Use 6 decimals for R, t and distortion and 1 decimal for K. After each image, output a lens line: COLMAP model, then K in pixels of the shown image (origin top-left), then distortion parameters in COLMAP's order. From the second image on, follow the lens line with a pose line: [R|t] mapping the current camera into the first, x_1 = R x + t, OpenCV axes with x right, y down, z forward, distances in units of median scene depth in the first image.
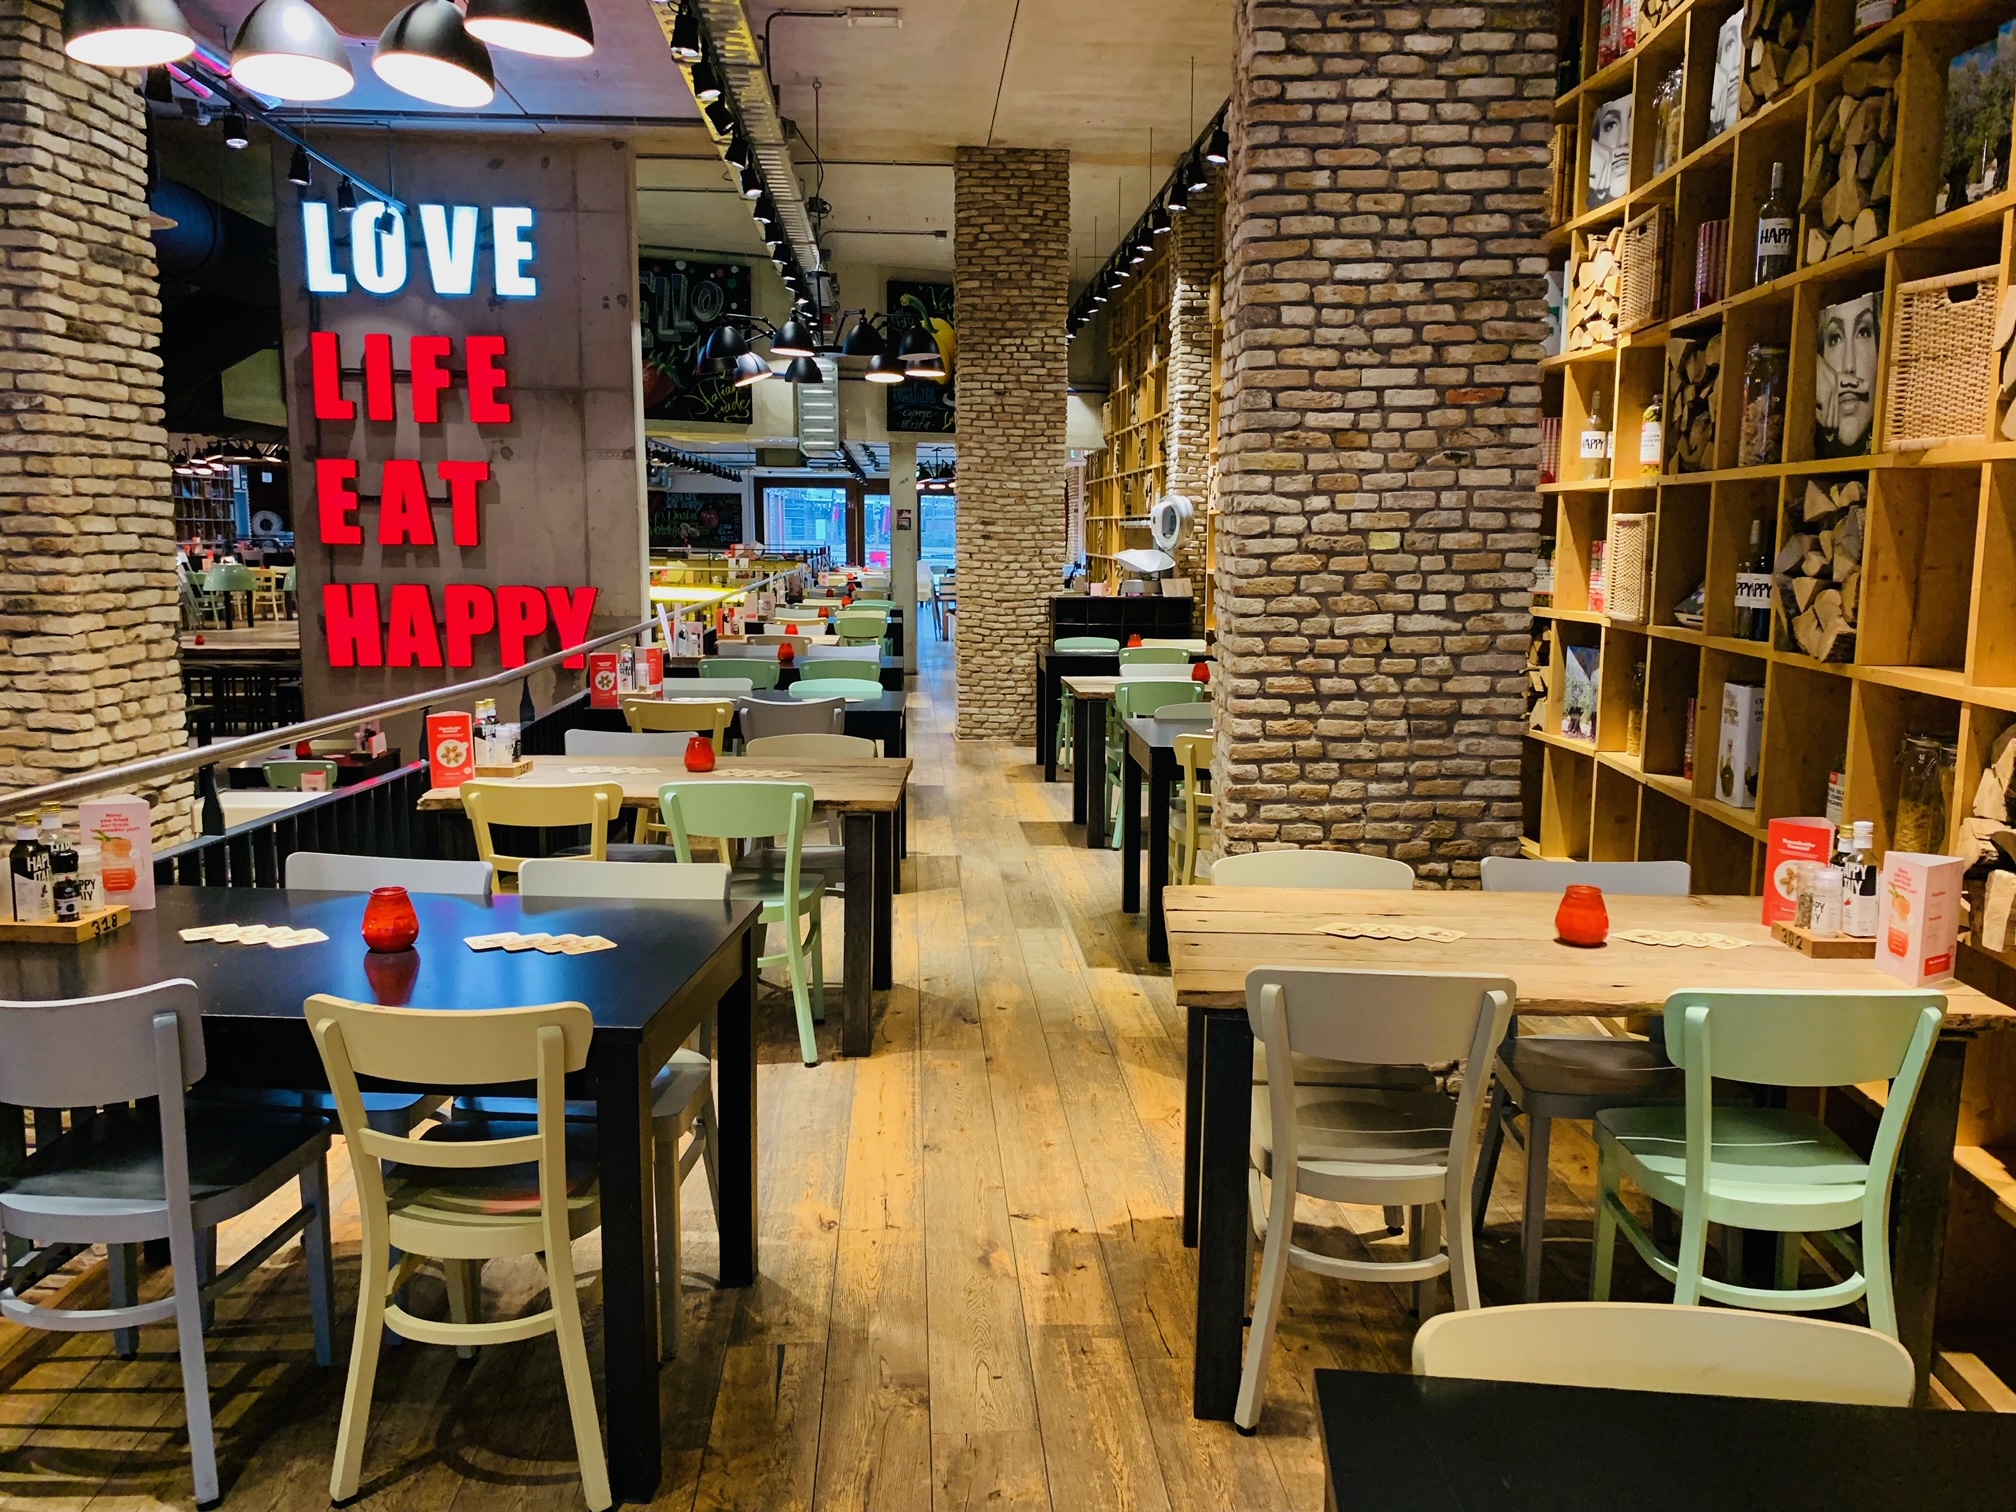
lens RADIAL K [[1517.4, 0, 1008.0], [0, 1517.4, 756.0], [0, 0, 1]] dist [0.033681, -0.048073]
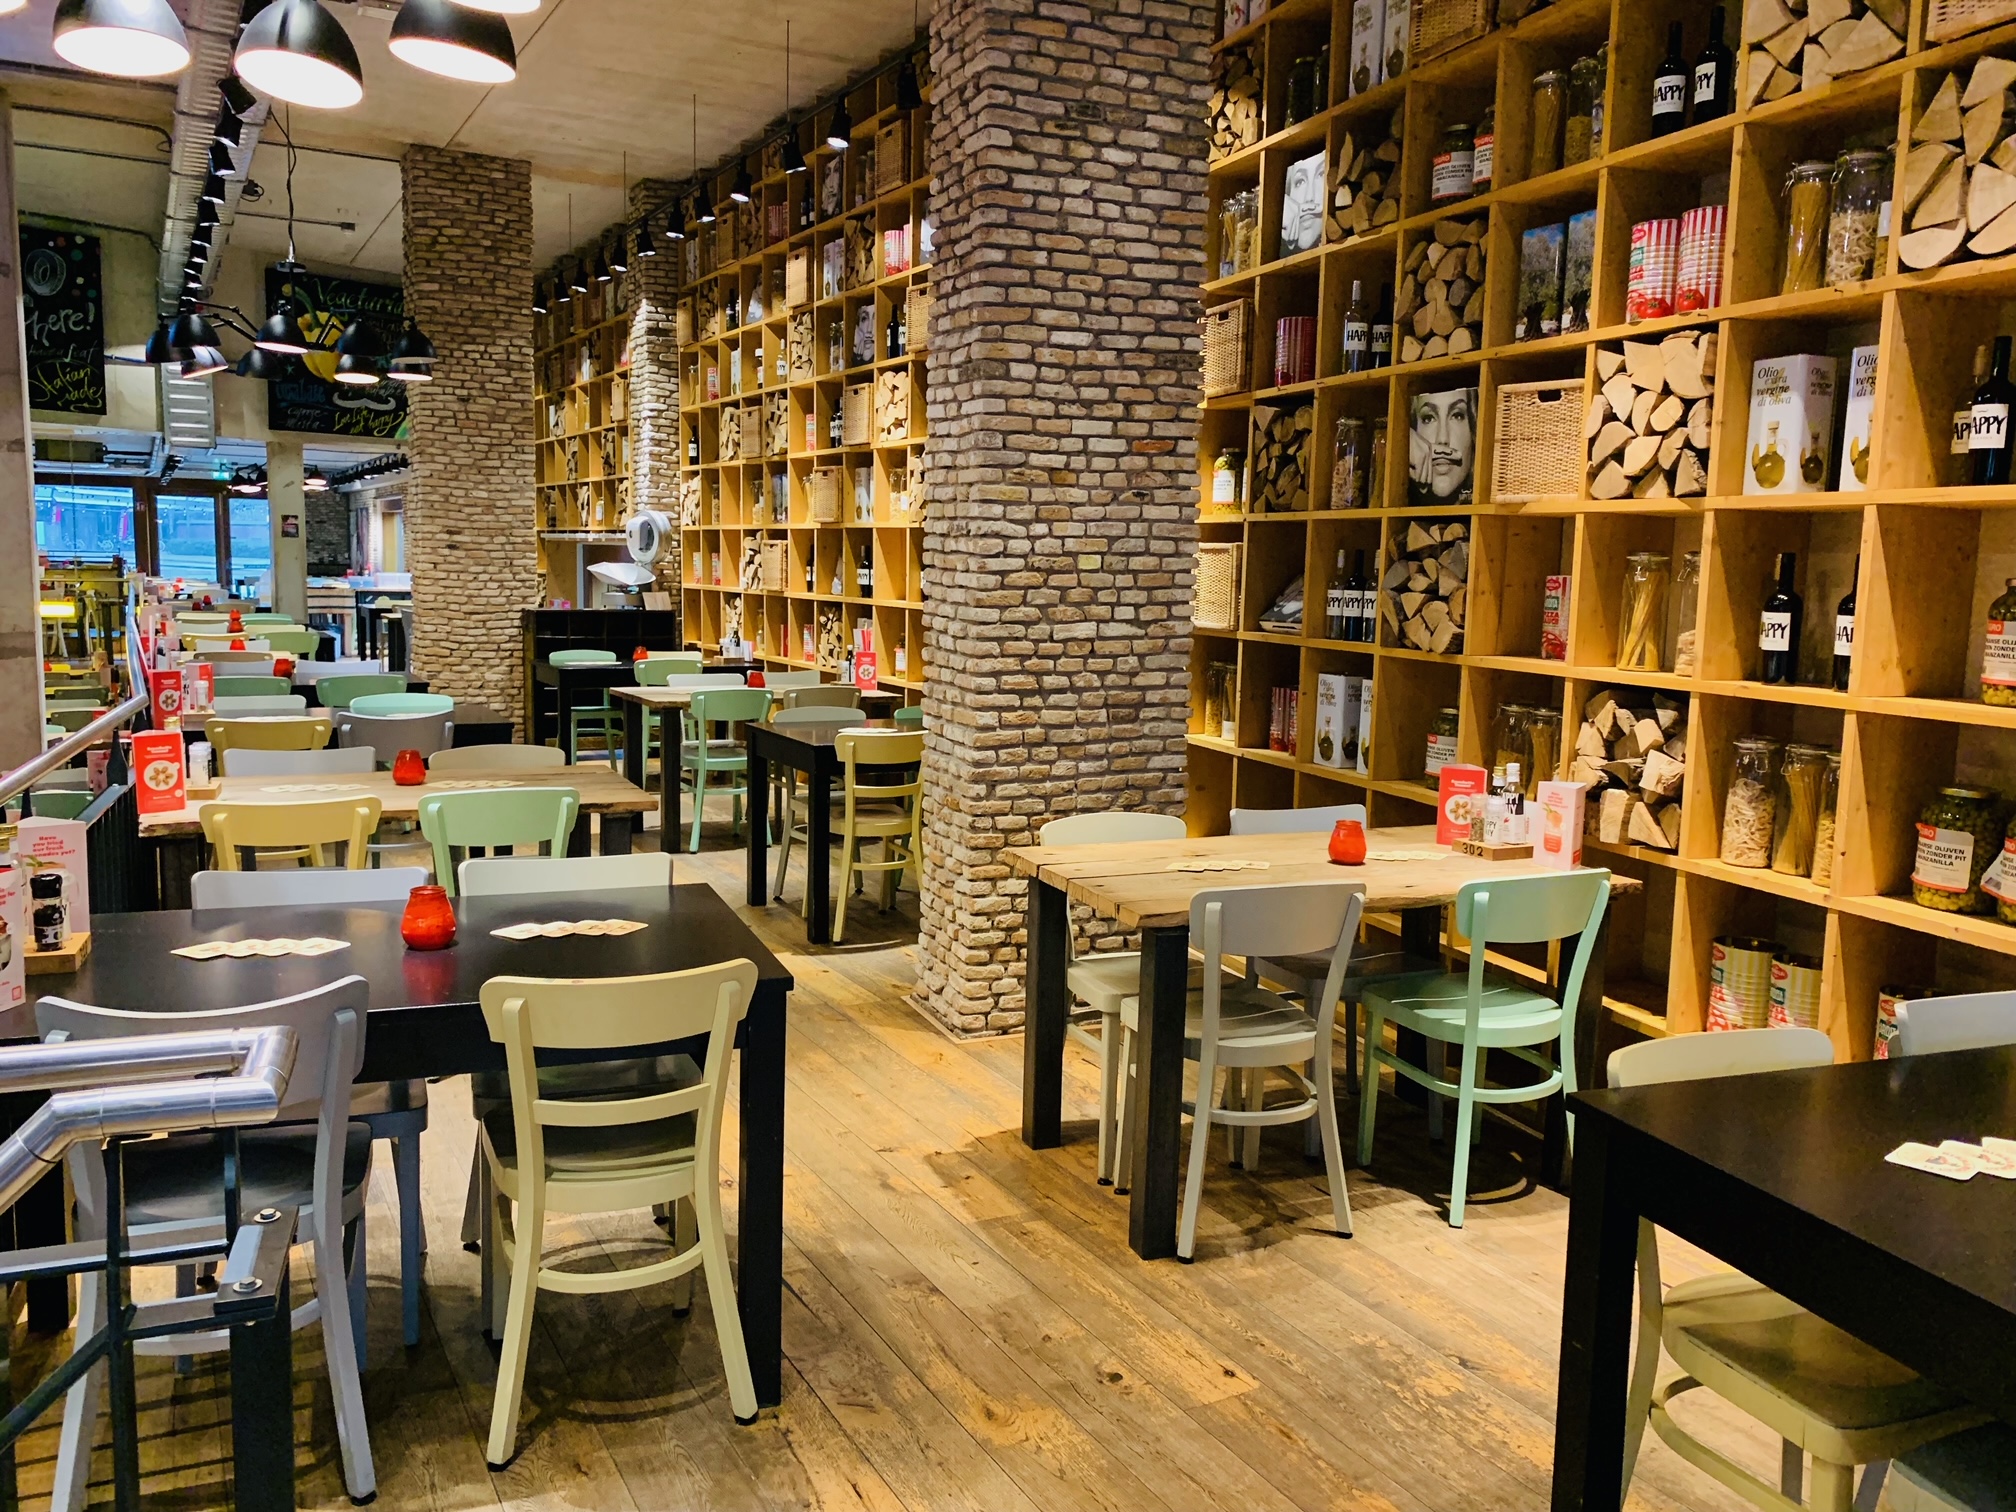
lens RADIAL K [[1491.2, 0, 1008.0], [0, 1491.2, 756.0], [0, 0, 1]] dist [0.158228, -0.436971]
pose [[0.906826, -0.040183, 0.419585, -0.320118], [0.043924, 0.999035, 0.000747, 0.009846], [-0.419210, 0.017753, 0.907716, -0.056447]]
